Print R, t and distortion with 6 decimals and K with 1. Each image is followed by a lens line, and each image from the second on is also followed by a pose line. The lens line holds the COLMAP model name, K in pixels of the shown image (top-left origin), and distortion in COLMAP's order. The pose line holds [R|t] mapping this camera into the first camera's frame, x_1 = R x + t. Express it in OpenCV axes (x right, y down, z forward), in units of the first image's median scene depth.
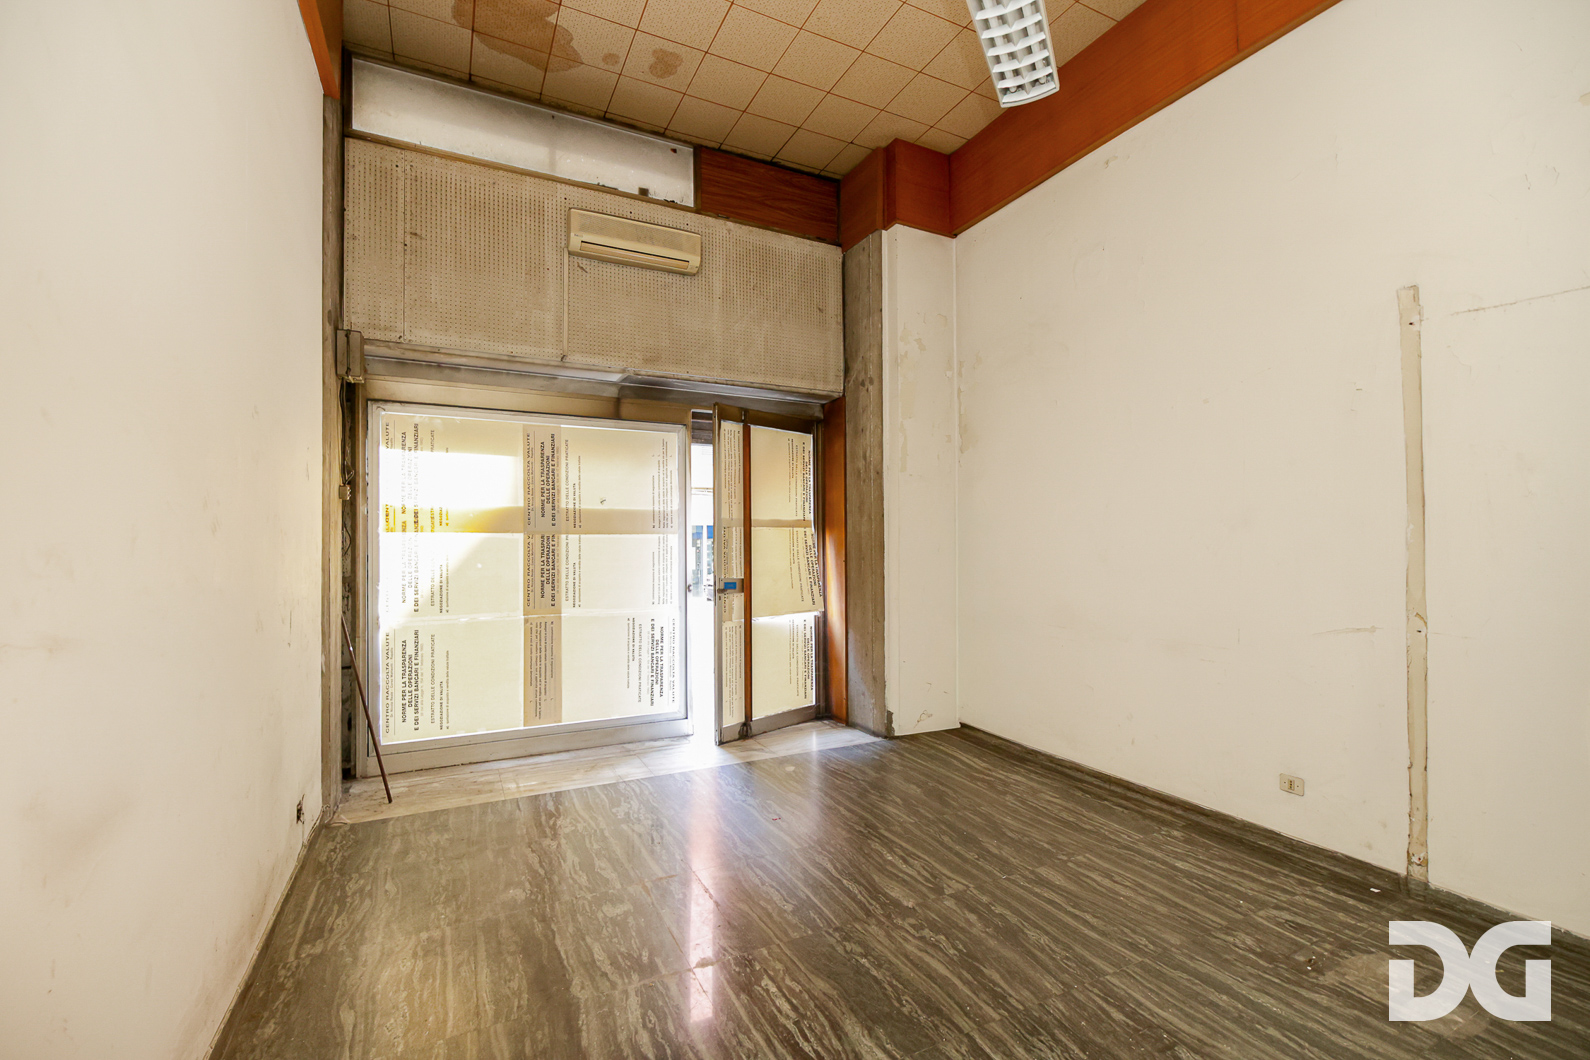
lens RADIAL K [[689.2, 0, 781.5], [0, 689.2, 535.5], [0, 0, 1]] dist [0.001053, -0.005336]
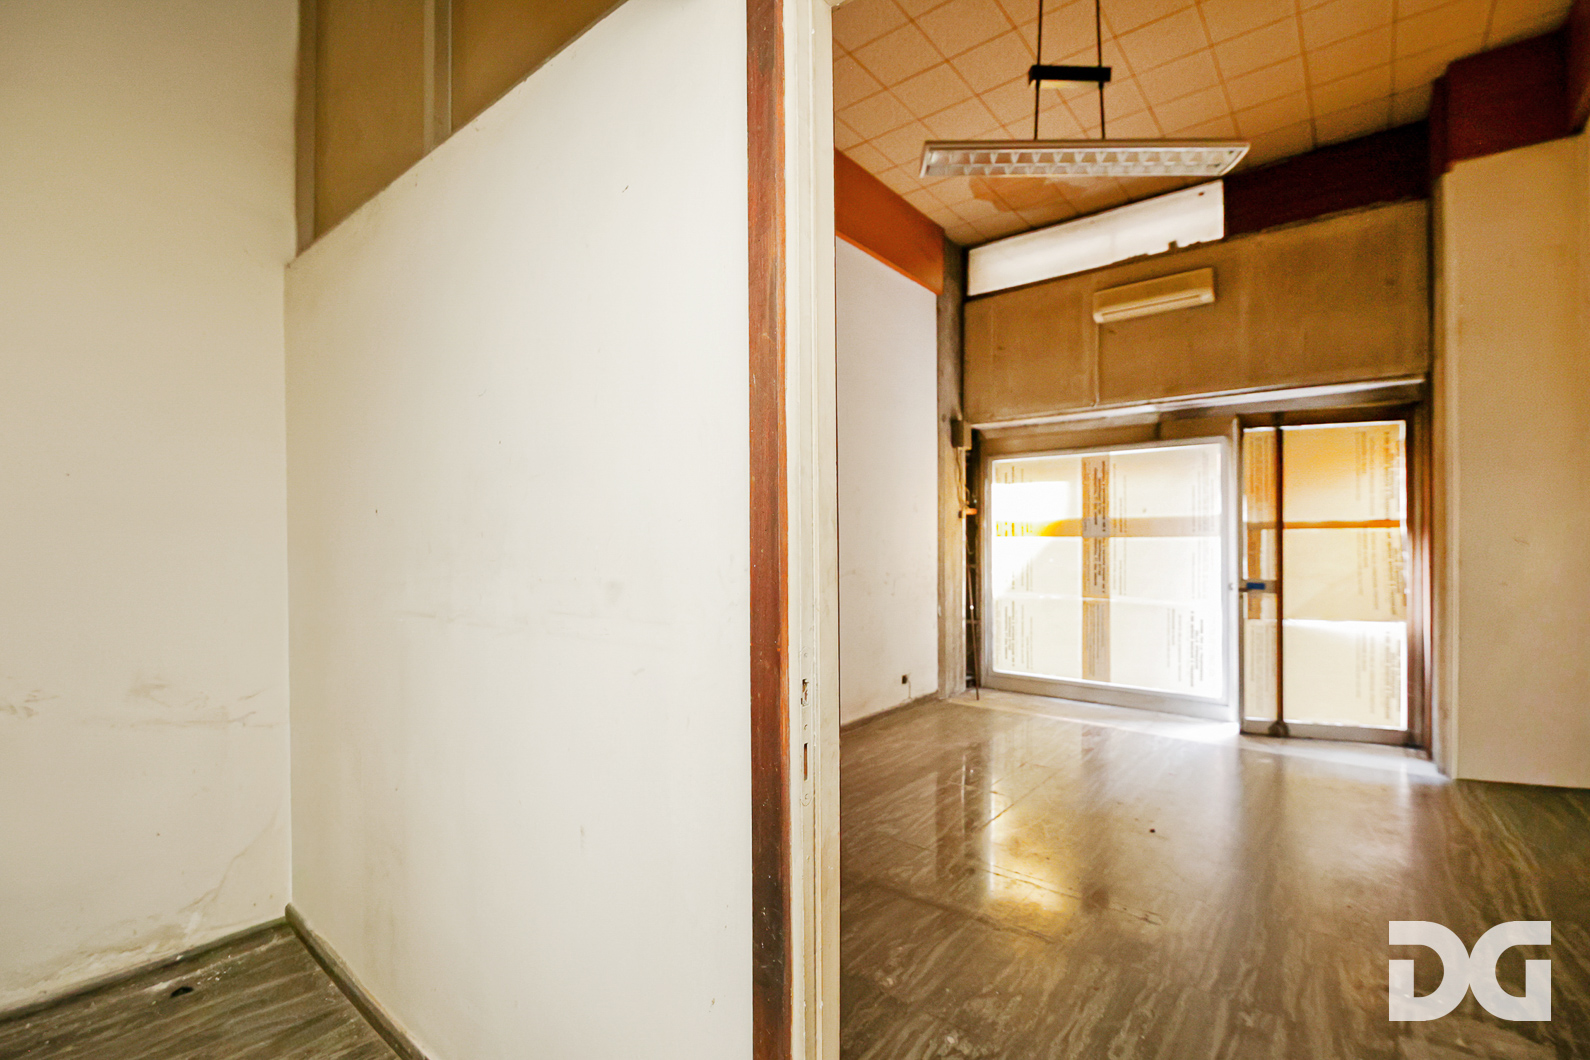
lens RADIAL K [[701.4, 0, 803.1], [0, 701.4, 543.4], [0, 0, 1]] dist [0.000692, -0.008347]
pose [[0.427375, 0.003735, -0.904067, 0.671692], [0.010745, 0.999900, 0.009211, -0.010433], [0.904011, -0.013650, 0.427292, -0.087764]]
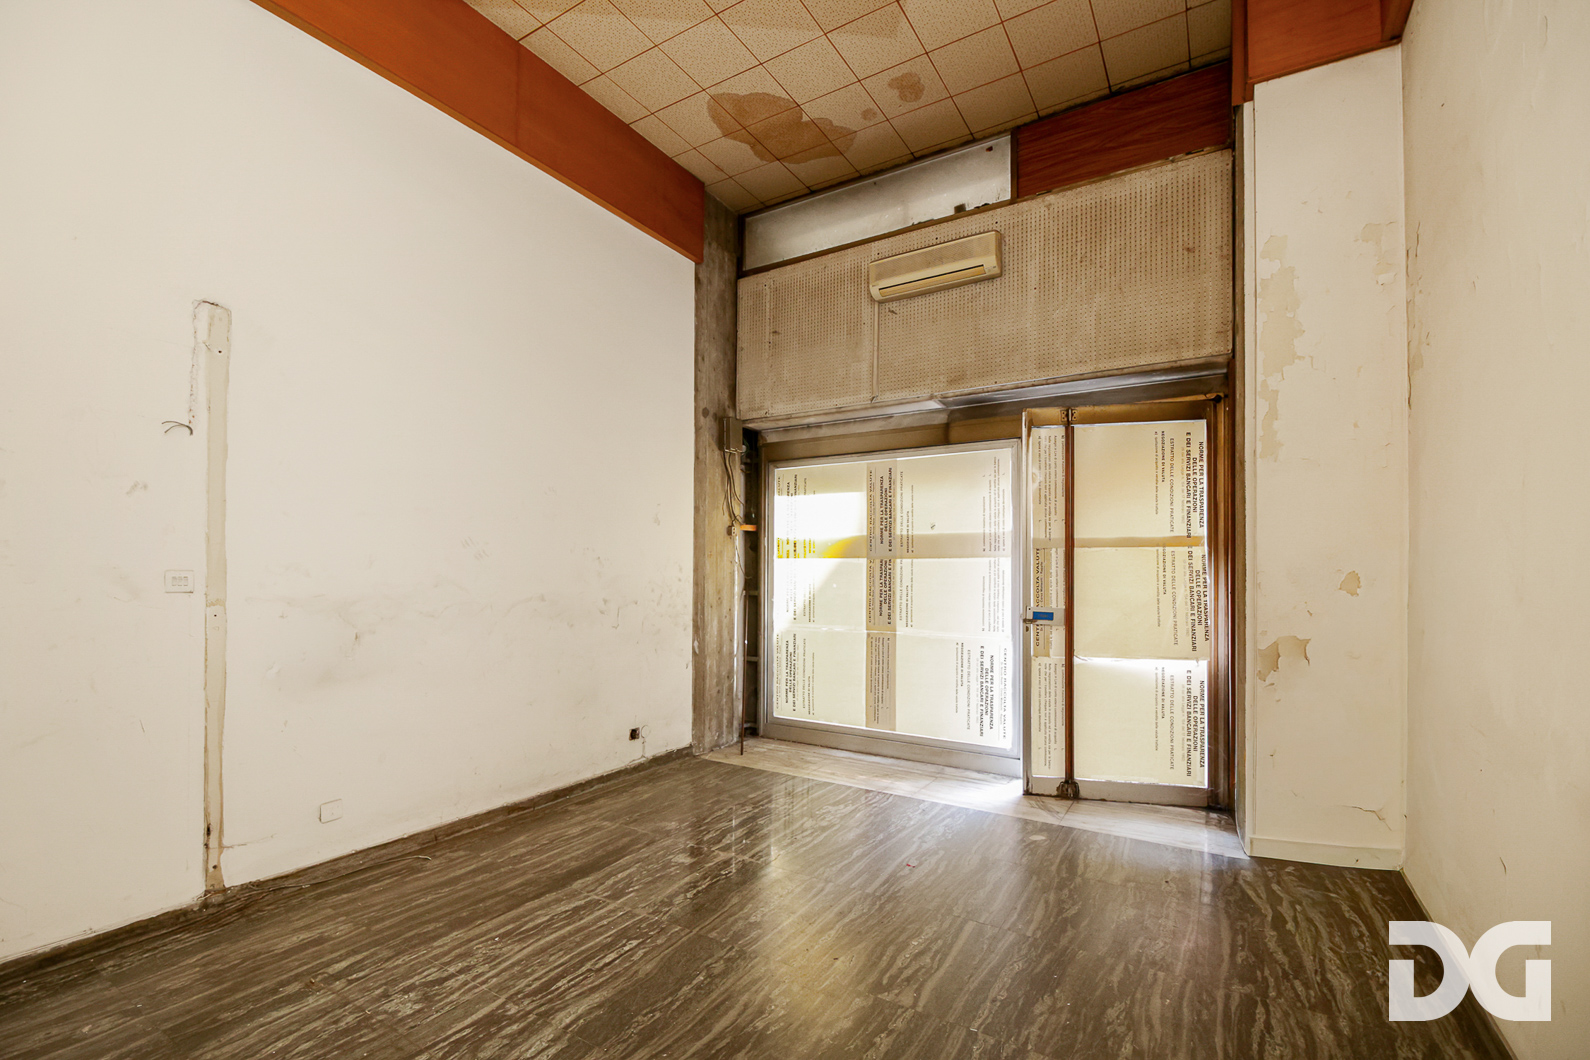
lens RADIAL K [[680.9, 0, 799.8], [0, 680.9, 567.6], [0, 0, 1]] dist [-0.001156, -0.000385]
pose [[0.532607, -0.002752, -0.846358, 0.551209], [0.003167, 0.999994, -0.001258, 0.013761], [0.846357, -0.002010, 0.532613, 0.320641]]
